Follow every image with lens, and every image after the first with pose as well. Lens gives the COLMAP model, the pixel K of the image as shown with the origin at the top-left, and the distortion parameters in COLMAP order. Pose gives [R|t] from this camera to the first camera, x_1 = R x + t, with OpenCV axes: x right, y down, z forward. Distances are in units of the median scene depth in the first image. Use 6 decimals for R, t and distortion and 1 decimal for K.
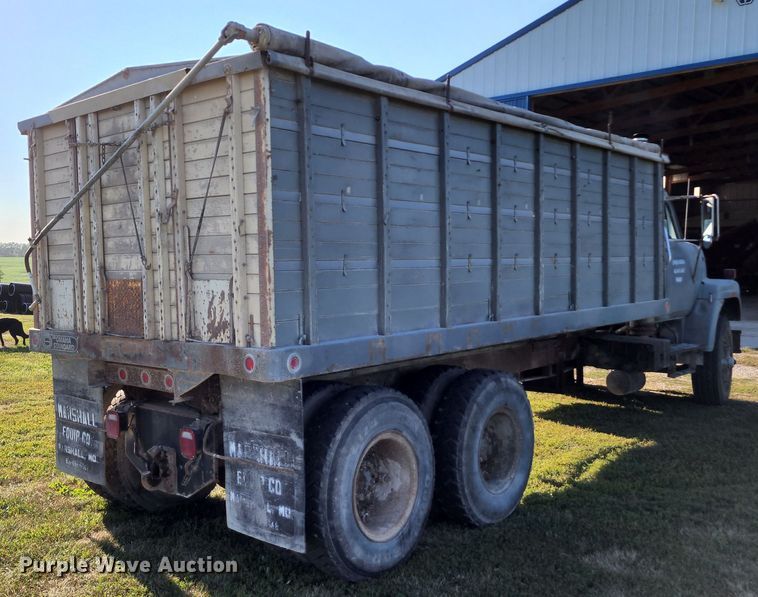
lens RADIAL K [[752.3, 0, 306.1], [0, 752.3, 300.0], [0, 0, 1]] dist [0.109938, 0.000000]
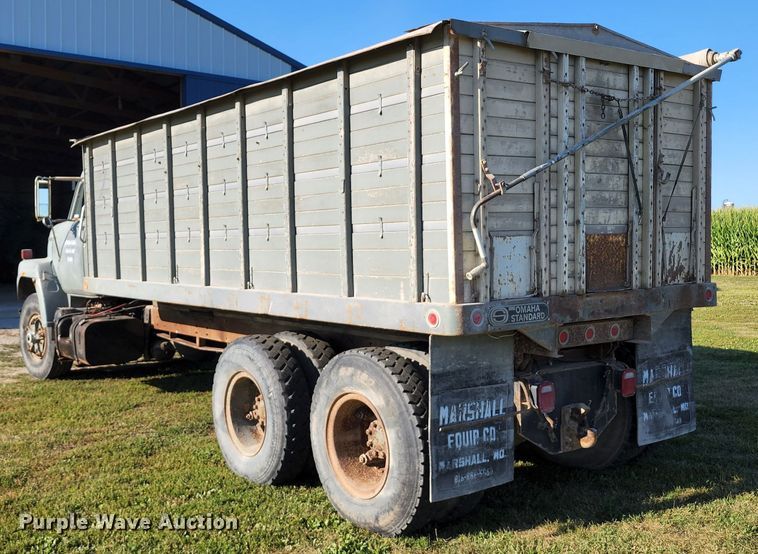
lens RADIAL K [[807.5, 0, 355.9], [0, 807.5, 253.8], [0, 0, 1]] dist [0.077918, 0.000000]
pose [[0.166698, -0.006525, 0.985986, -1.341843], [0.059749, 0.998207, -0.003495, -0.016558], [-0.984196, 0.059495, 0.166789, 1.140623]]
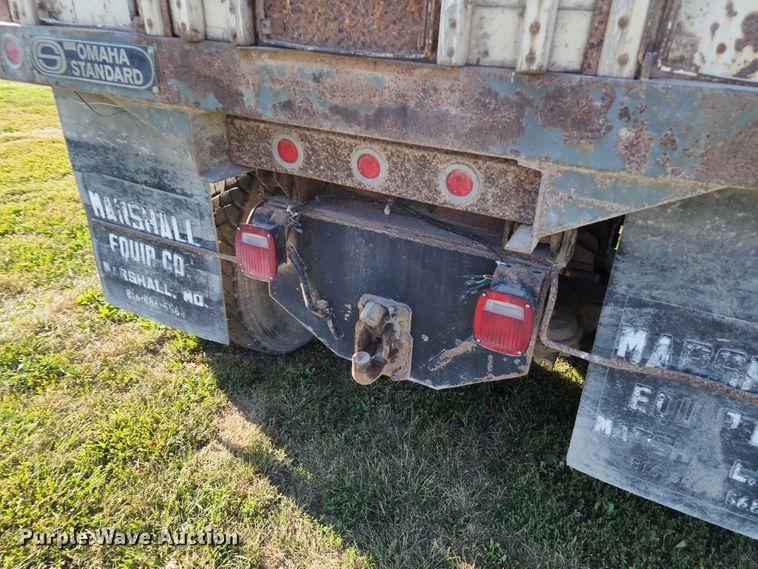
lens RADIAL K [[521.1, 0, 390.3], [0, 521.1, 279.8], [0, 0, 1]] dist [0.076192, -0.072514]
pose [[0.951175, -0.081534, 0.297690, -0.296297], [-0.050377, 0.910535, 0.410351, 0.042820], [-0.304515, -0.405312, 0.861971, 0.741533]]
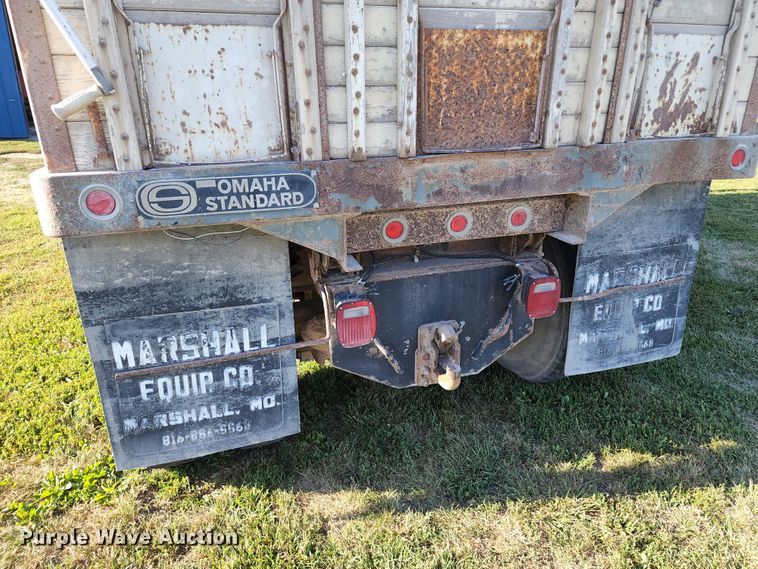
lens RADIAL K [[521.1, 0, 386.4], [0, 521.1, 288.6], [0, 0, 1]] dist [0.076192, -0.072514]
pose [[0.463313, -0.308555, 0.830743, -0.600246], [0.043192, 0.944176, 0.326597, 0.016623], [-0.885141, -0.115435, 0.450777, 0.880167]]
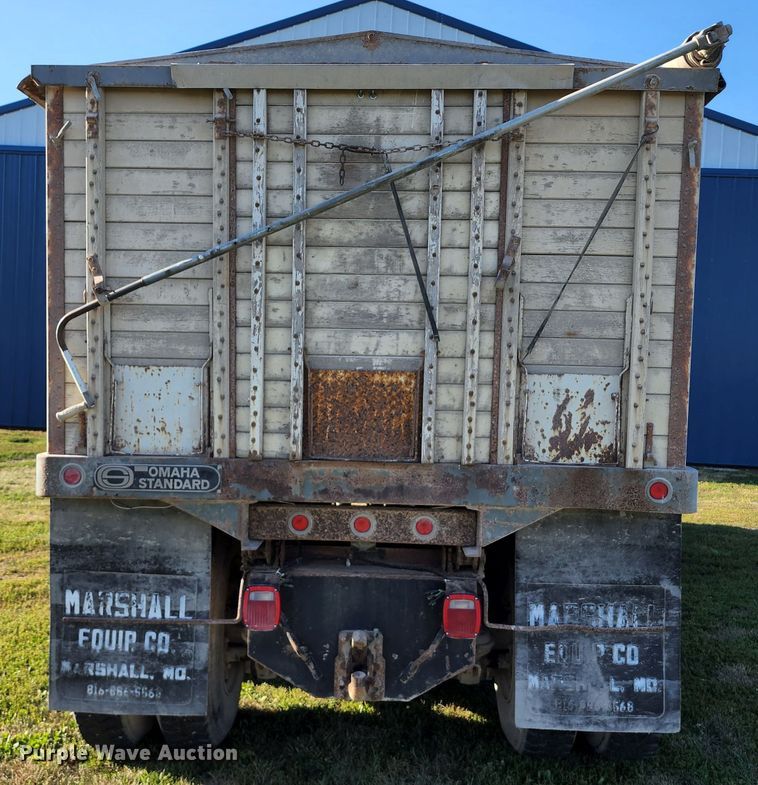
lens RADIAL K [[959.7, 0, 352.4], [0, 959.7, 420.9], [0, 0, 1]] dist [0.106279, 0.000000]
pose [[0.751571, -0.002407, 0.659648, -0.767280], [-0.002492, 0.999976, 0.006488, 0.010136], [-0.659648, -0.006520, 0.751547, 0.406368]]
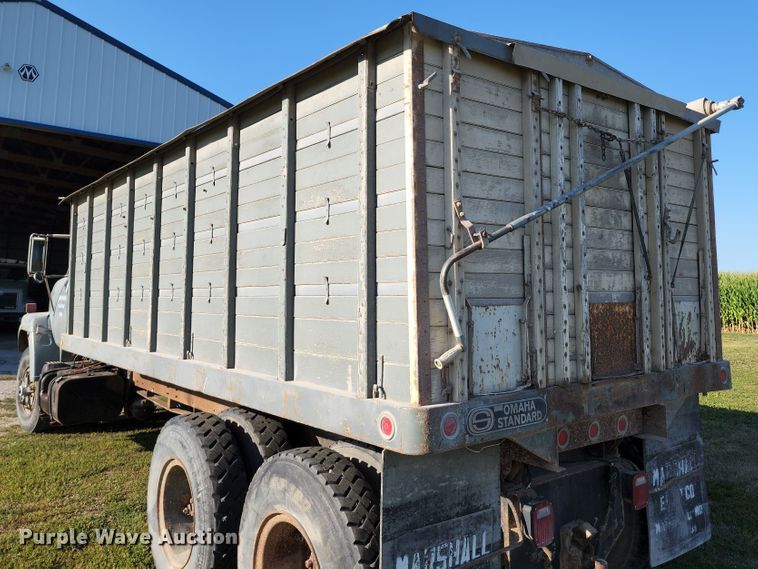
lens RADIAL K [[618.1, 0, 381.4], [0, 618.1, 219.1], [0, 0, 1]] dist [0.048530, -0.032280]
pose [[0.140759, 0.130889, 0.981354, -0.921664], [0.046086, 0.989282, -0.138557, -0.034577], [-0.988971, 0.064730, 0.133218, 1.140035]]
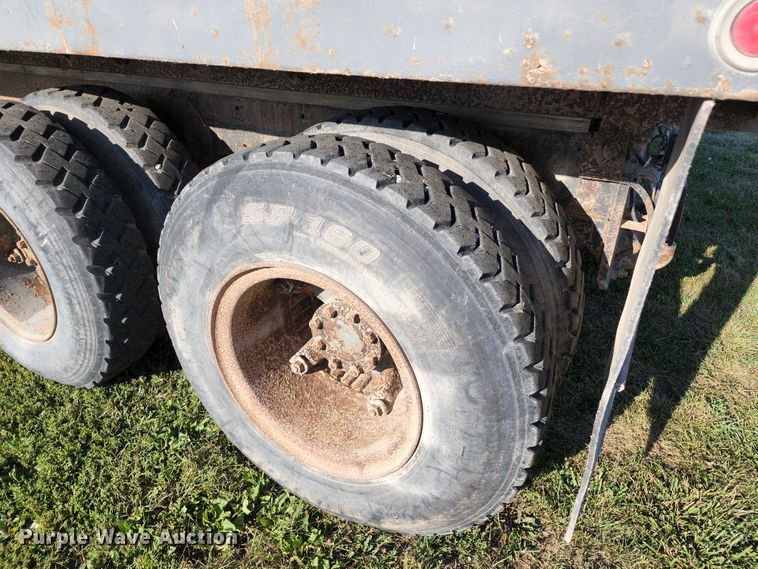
lens RADIAL K [[521.1, 0, 380.3], [0, 521.1, 276.4], [0, 0, 1]] dist [0.076192, -0.072514]
pose [[-0.251898, -0.439921, 0.861985, -0.533276], [0.049941, 0.883610, 0.465552, 0.048651], [-0.966464, 0.160320, -0.200609, 1.341209]]
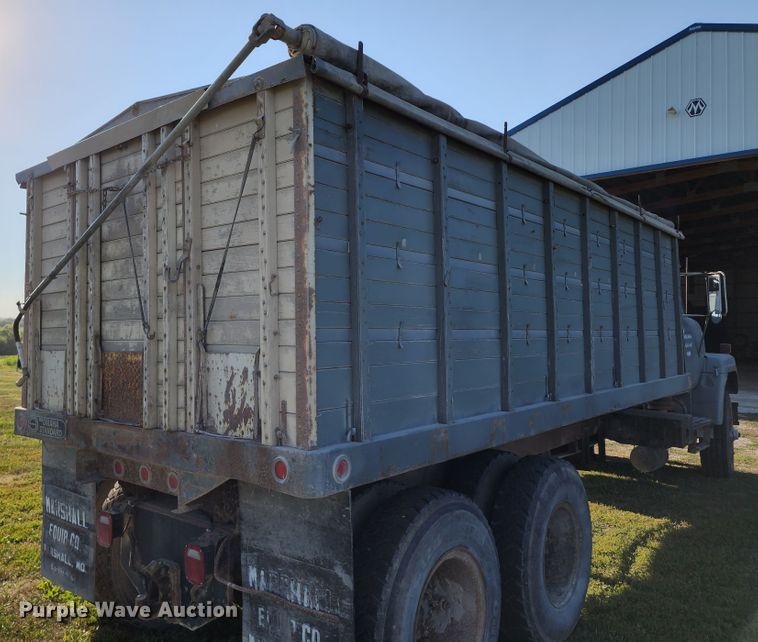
lens RADIAL K [[626.6, 0, 328.3], [0, 626.6, 298.6], [0, 0, 1]] dist [0.075271, -0.079781]
pose [[0.999367, 0.010096, 0.034108, -0.042884], [-0.006468, 0.994468, -0.104843, -0.013744], [-0.034977, 0.104556, 0.993904, 0.311122]]
